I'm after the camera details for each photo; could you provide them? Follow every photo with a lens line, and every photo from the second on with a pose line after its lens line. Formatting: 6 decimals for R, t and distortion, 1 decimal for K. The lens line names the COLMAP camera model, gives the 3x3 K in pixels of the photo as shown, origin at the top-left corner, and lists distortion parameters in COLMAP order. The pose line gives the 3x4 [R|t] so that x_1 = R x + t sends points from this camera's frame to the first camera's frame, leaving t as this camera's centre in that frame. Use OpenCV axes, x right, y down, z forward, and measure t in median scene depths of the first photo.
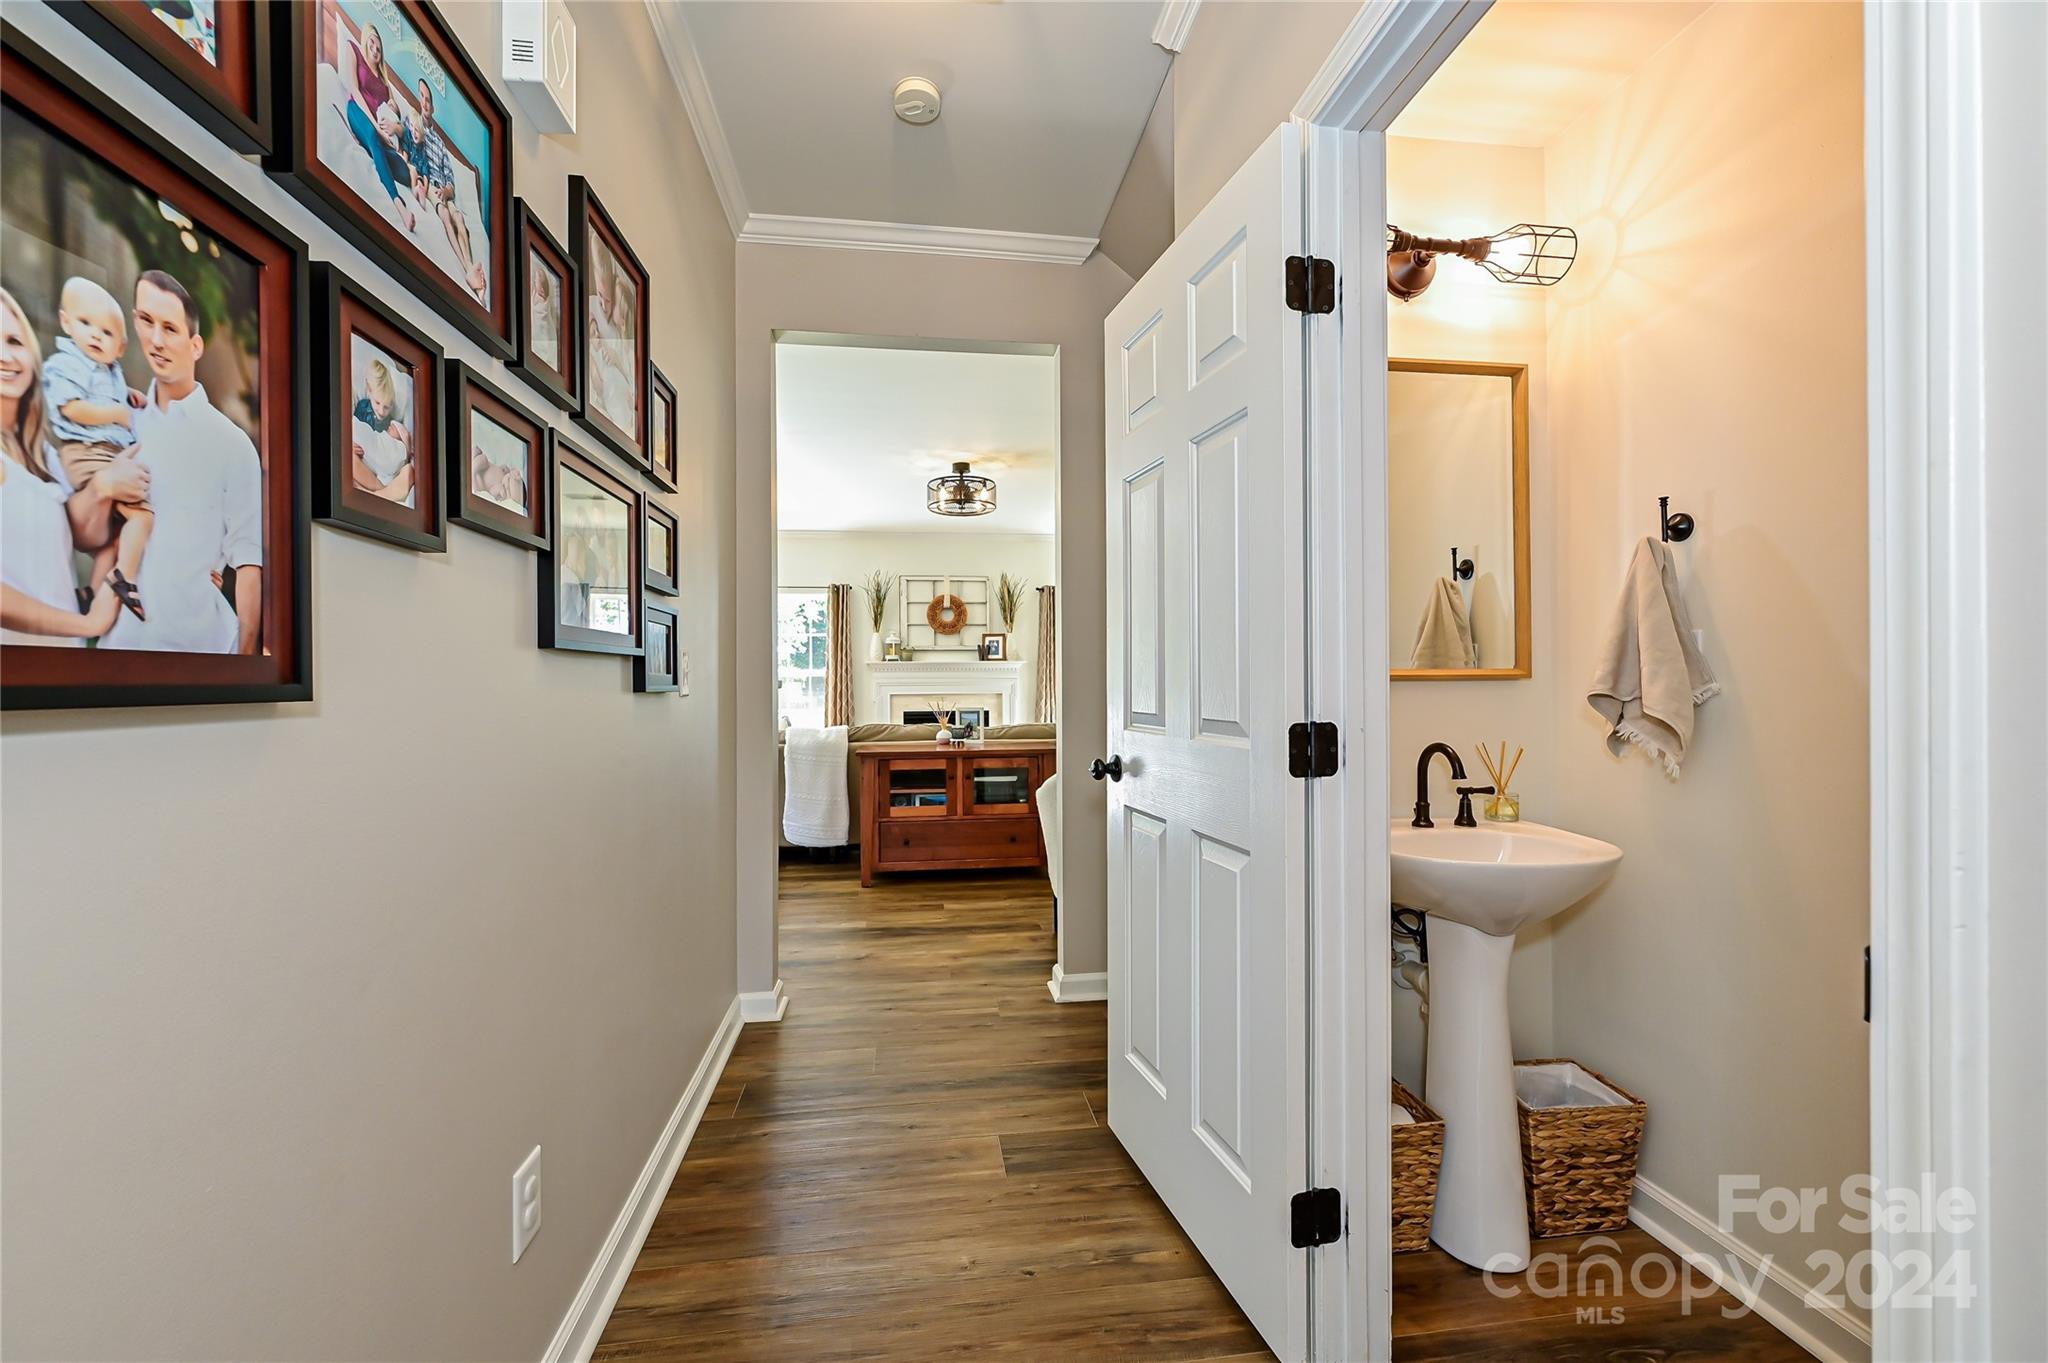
lens RADIAL K [[833.5, 0, 1018.4], [0, 833.5, 684.7], [0, 0, 1]] dist [-0.002394, 0.000488]
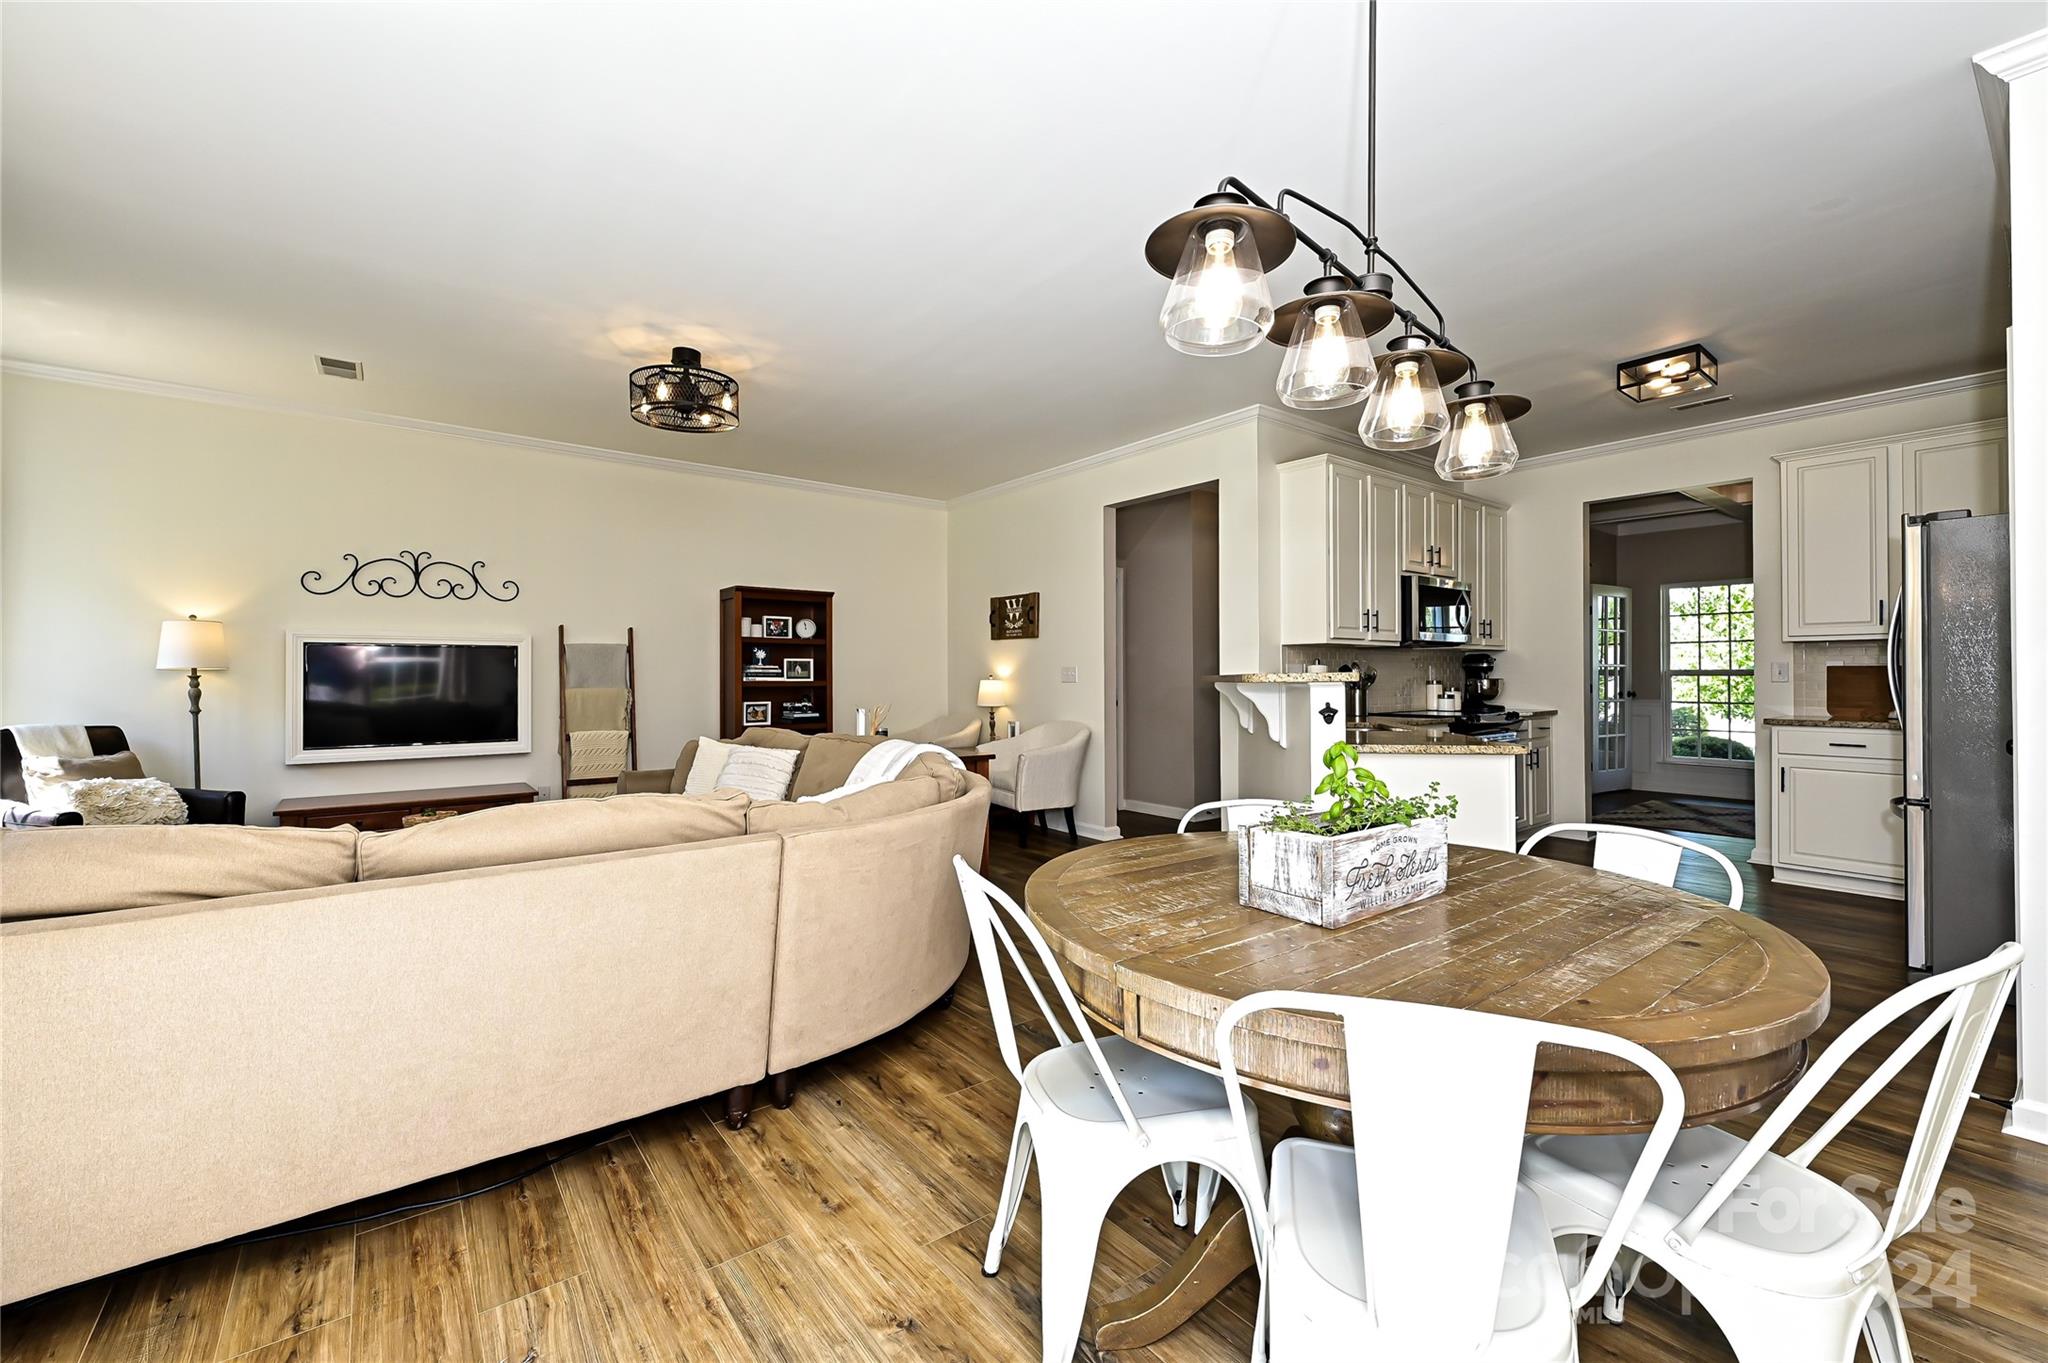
lens RADIAL K [[833.5, 0, 1016.6], [0, 833.5, 676.5], [0, 0, 1]] dist [-0.002394, 0.000488]
pose [[-0.510242, 0.007775, 0.859996, -0.532061], [0.008284, 0.999957, -0.004126, -0.001829], [-0.859991, 0.005019, -0.510285, 0.770265]]
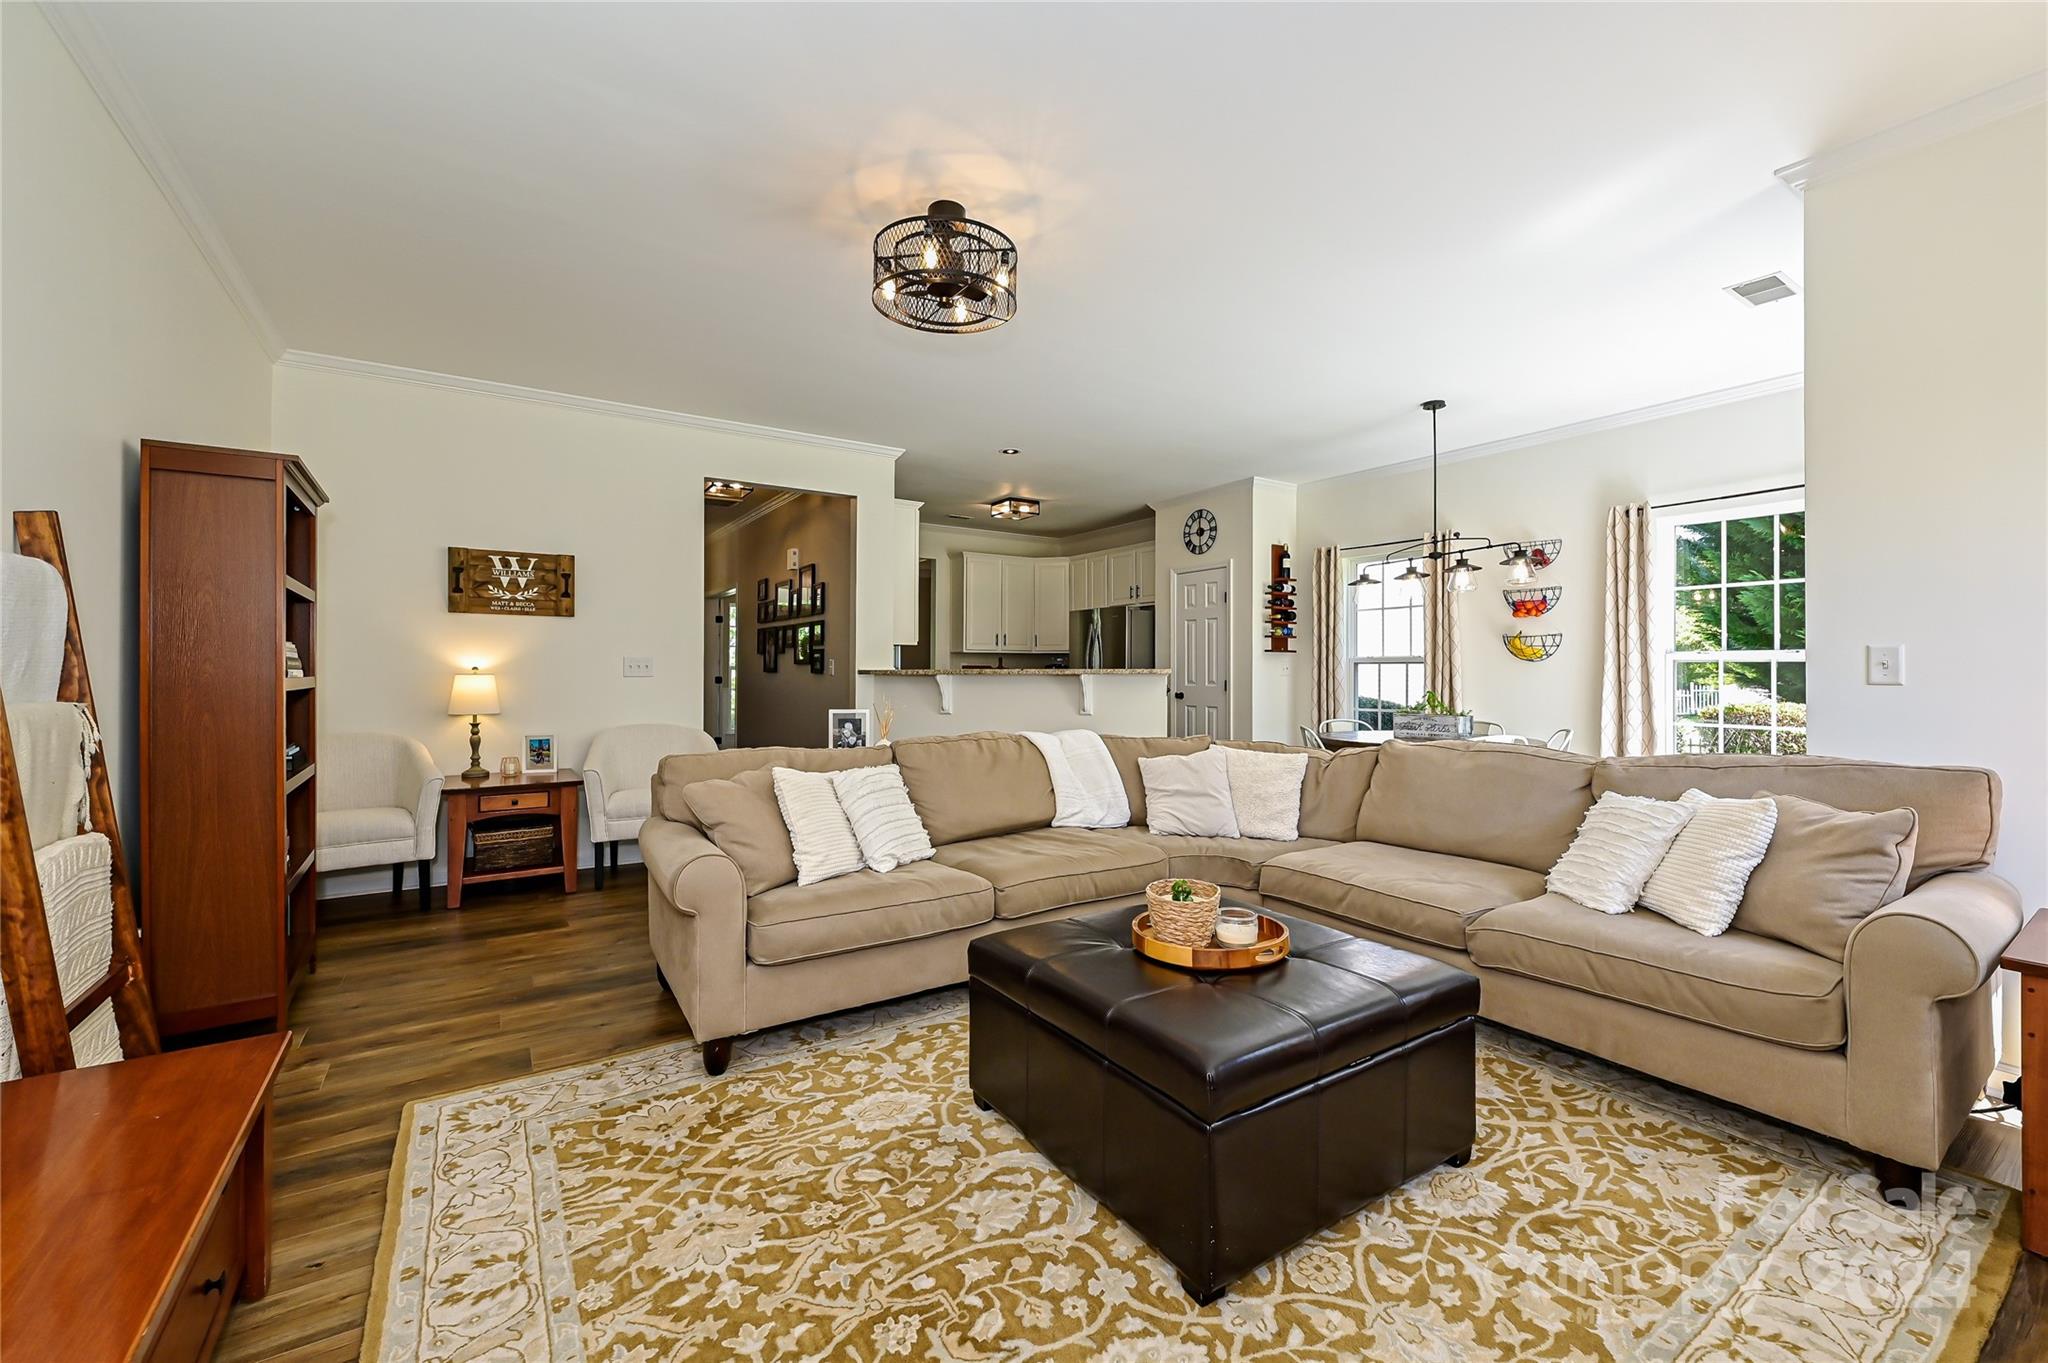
lens RADIAL K [[833.5, 0, 1017.9], [0, 833.5, 665.1], [0, 0, 1]] dist [-0.002394, 0.000488]
pose [[-0.904451, 0.006066, -0.426534, 0.062273], [0.004833, 0.999980, 0.003974, -0.007548], [0.426550, 0.001533, -0.904463, 1.001986]]
